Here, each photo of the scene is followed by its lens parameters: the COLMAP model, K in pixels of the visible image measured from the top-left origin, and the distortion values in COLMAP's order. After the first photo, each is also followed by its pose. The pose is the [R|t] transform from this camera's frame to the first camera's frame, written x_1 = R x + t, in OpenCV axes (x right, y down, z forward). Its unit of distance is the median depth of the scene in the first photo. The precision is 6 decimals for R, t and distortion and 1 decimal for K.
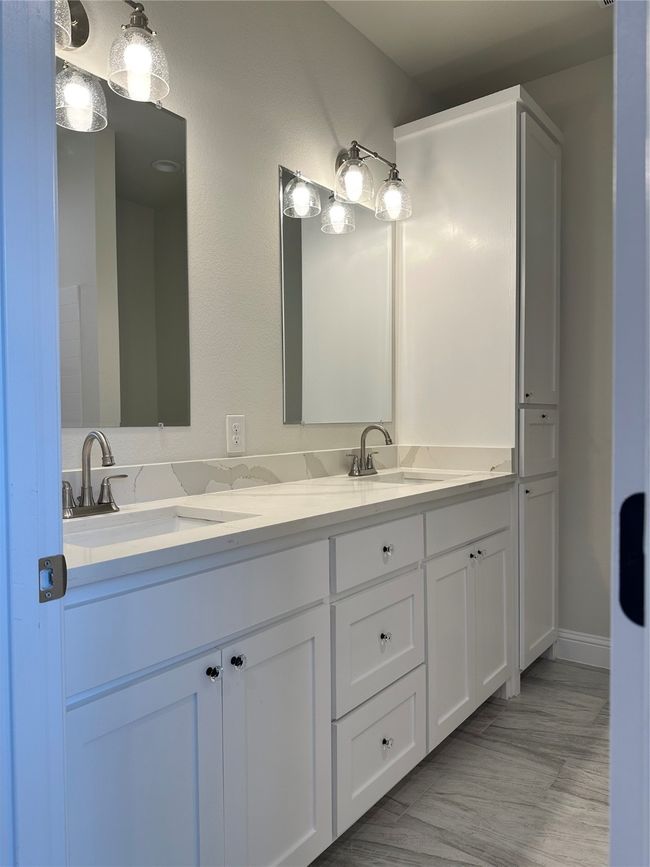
lens RADIAL K [[611.1, 0, 325.1], [0, 611.1, 433.4], [0, 0, 1]] dist [-0.019137, -0.008386]
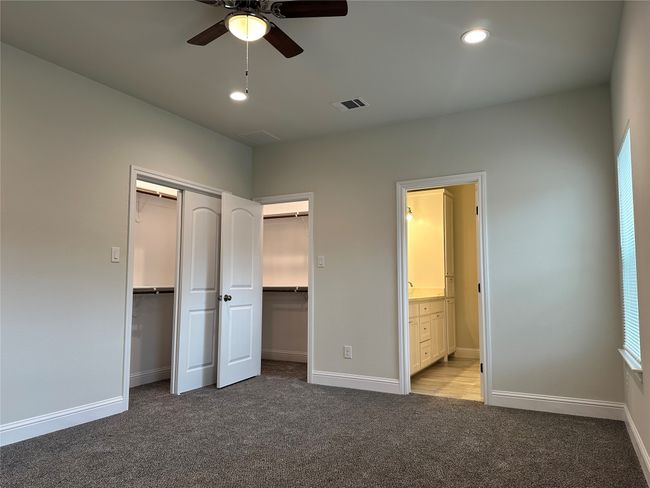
lens RADIAL K [[458.1, 0, 325.1], [0, 458.1, 243.9], [0, 0, 1]] dist [-0.019137, -0.008386]
pose [[0.986399, 0.023578, 0.162671, -0.793417], [-0.004110, 0.992887, -0.118988, 0.084317], [-0.164320, 0.116701, 0.979479, -1.478312]]
